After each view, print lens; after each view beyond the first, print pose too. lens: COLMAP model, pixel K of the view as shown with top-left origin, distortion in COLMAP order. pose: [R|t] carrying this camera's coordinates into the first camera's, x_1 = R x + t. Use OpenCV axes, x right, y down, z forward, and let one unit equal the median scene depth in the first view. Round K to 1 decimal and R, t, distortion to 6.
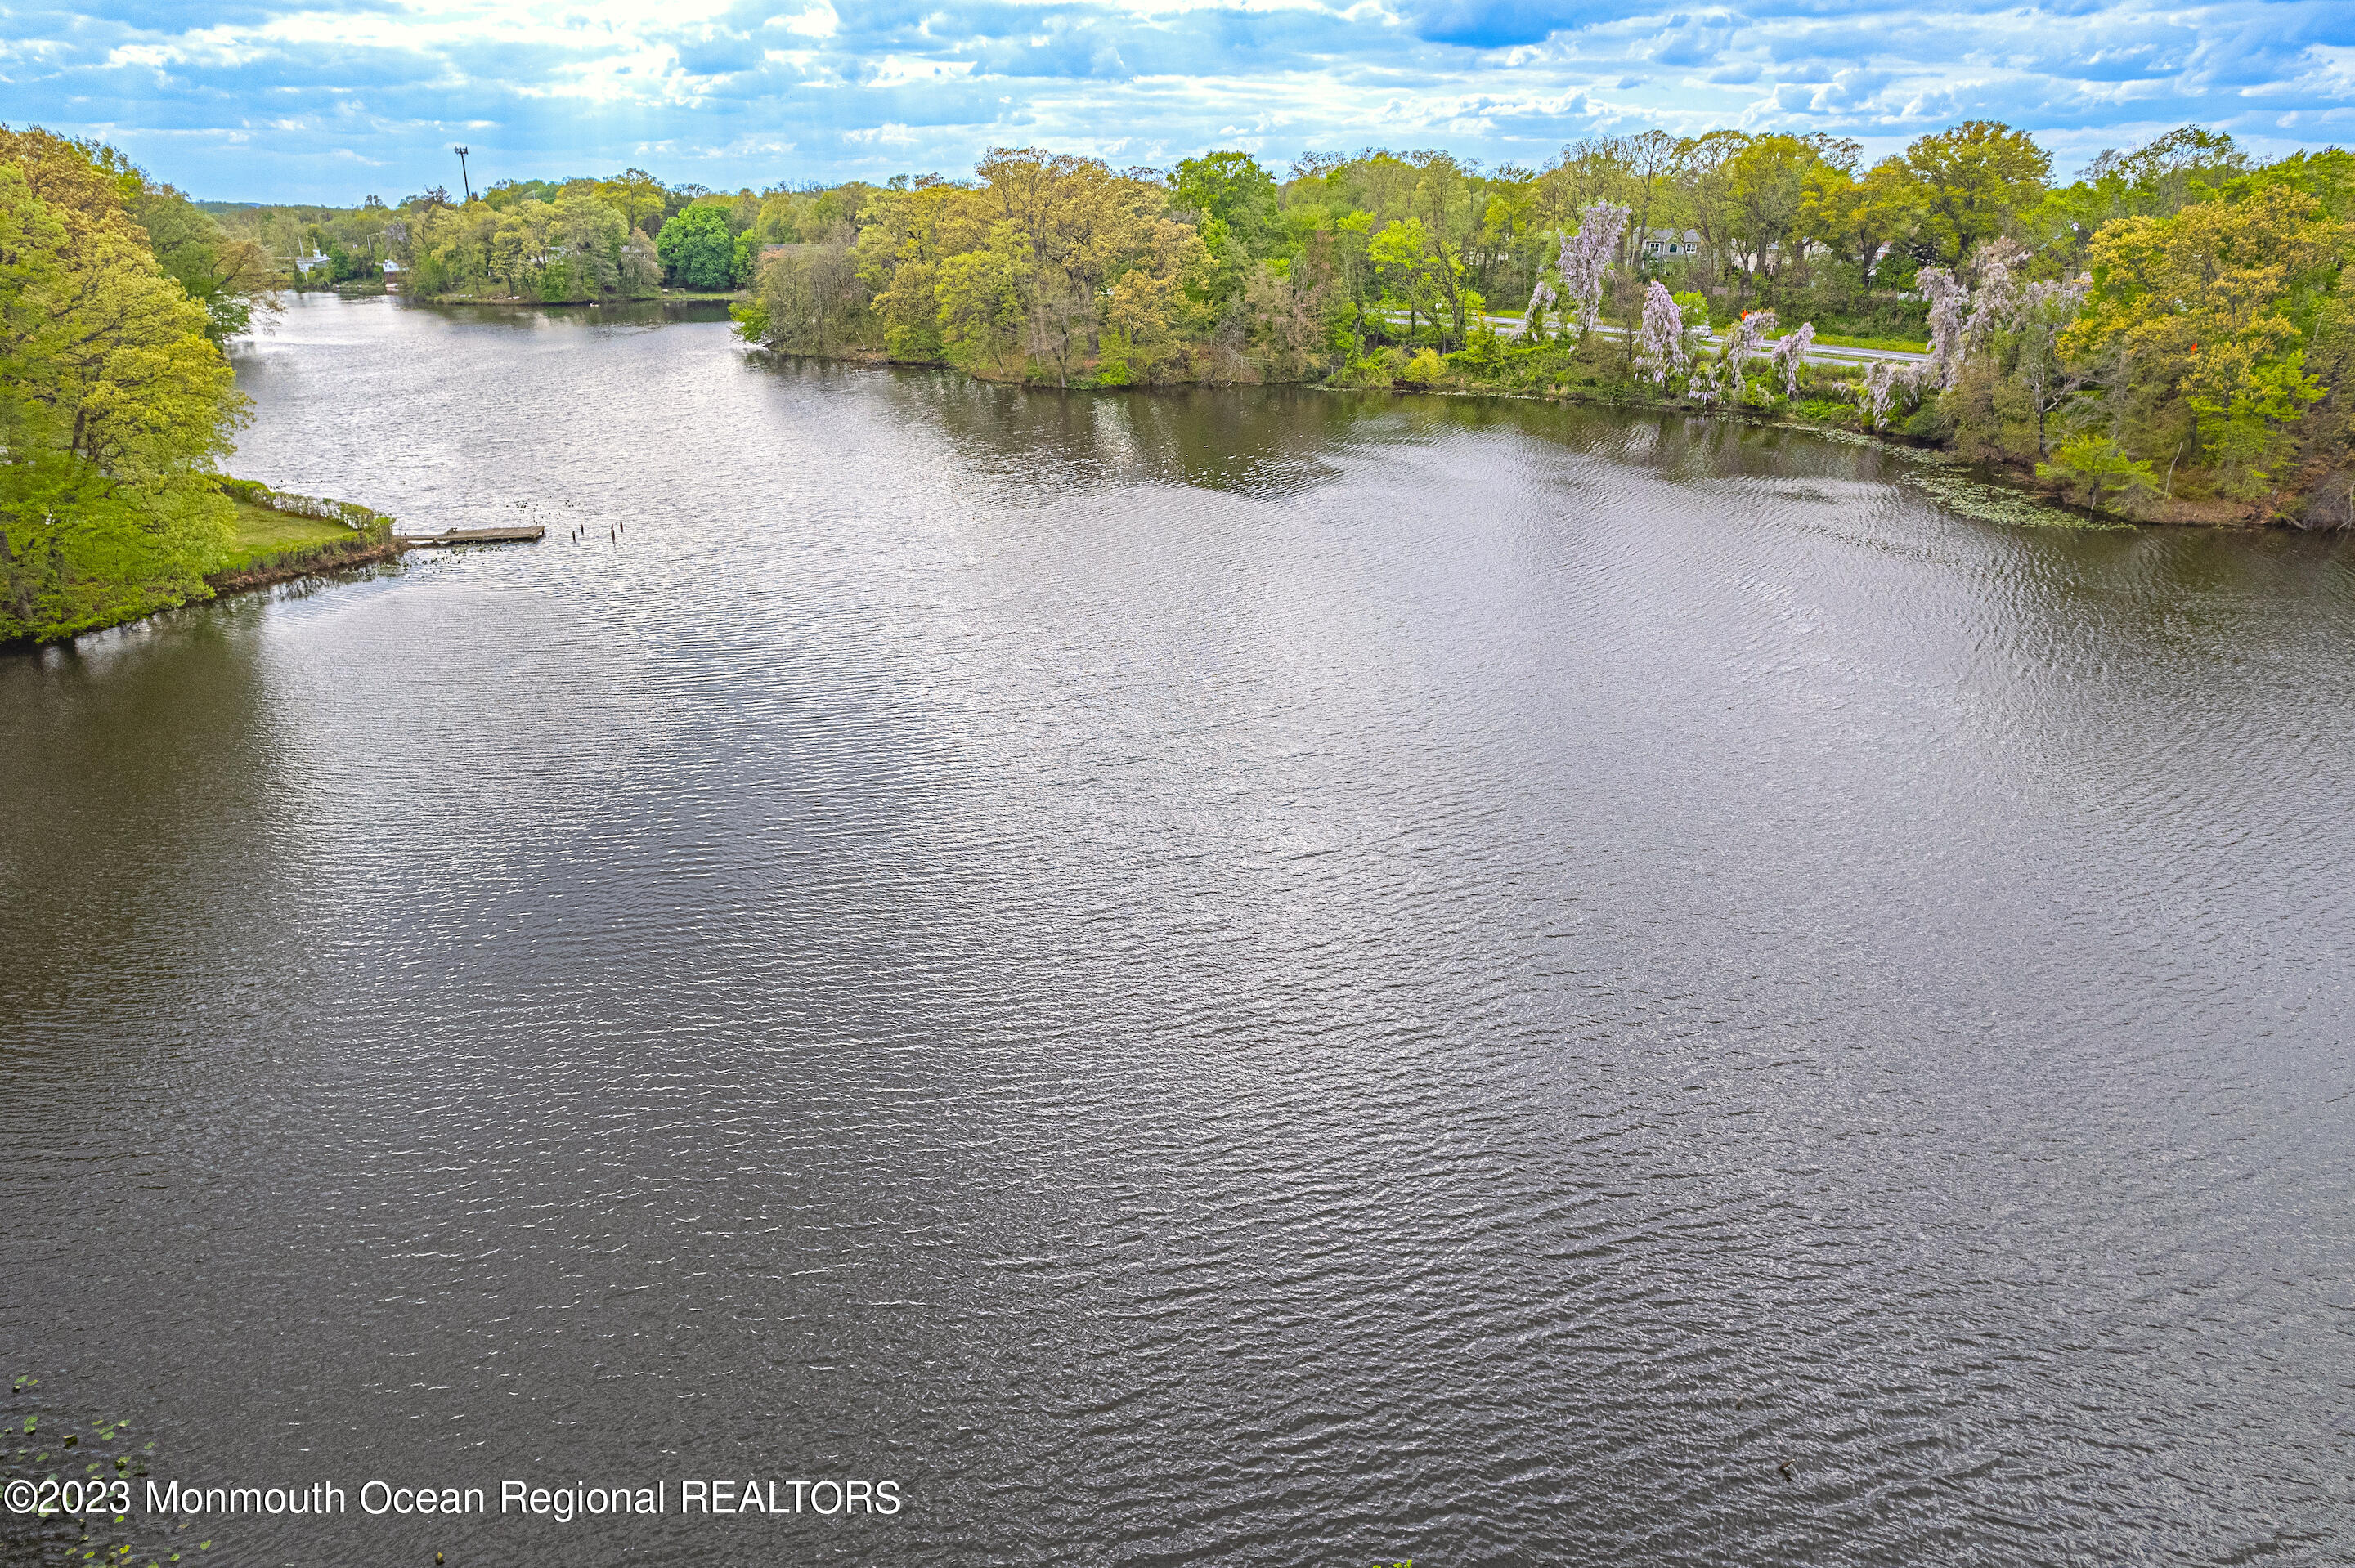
lens RADIAL K [[1519.4, 0, 1171.6], [0, 1519.4, 795.4], [0, 0, 1]] dist [-0.071304, 0.055724]
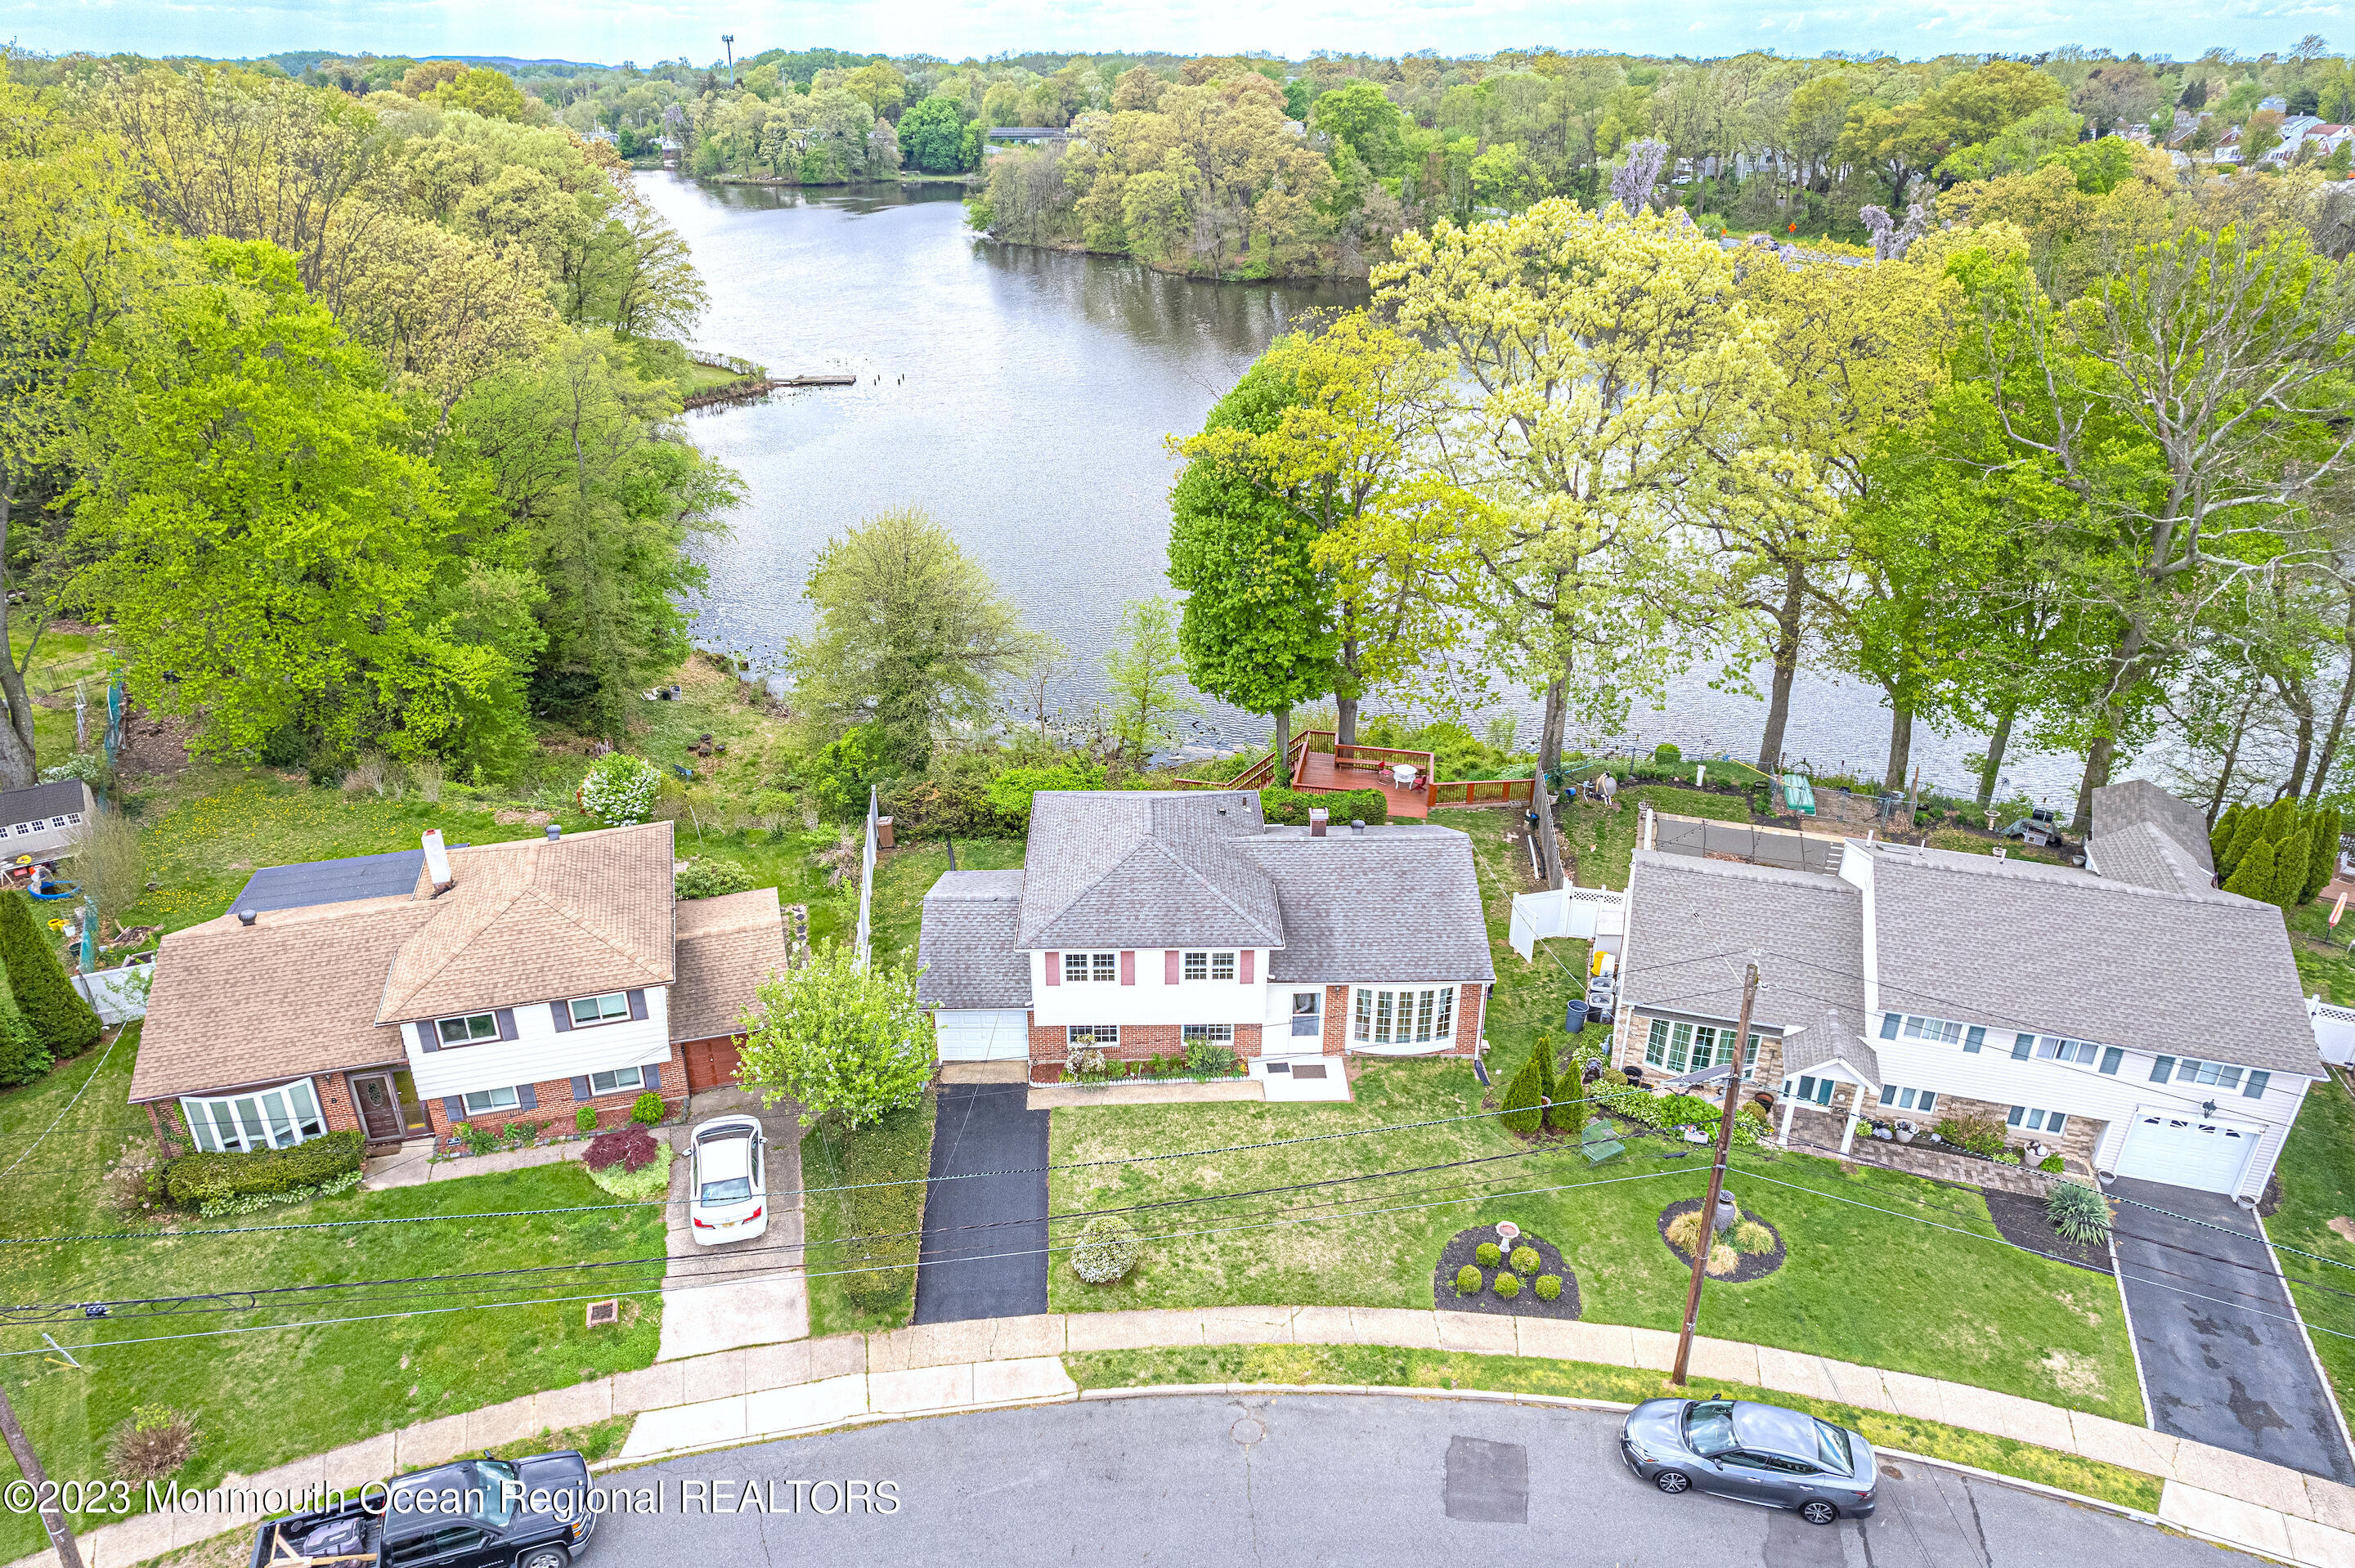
lens RADIAL K [[1517.5, 0, 1178.2], [0, 1517.5, 794.2], [0, 0, 1]] dist [-0.080346, 0.071147]
pose [[0.991298, 0.059943, -0.117200, 0.068649], [-0.049940, 0.994999, 0.086500, 0.055491], [0.121799, -0.079895, 0.989334, -0.294511]]
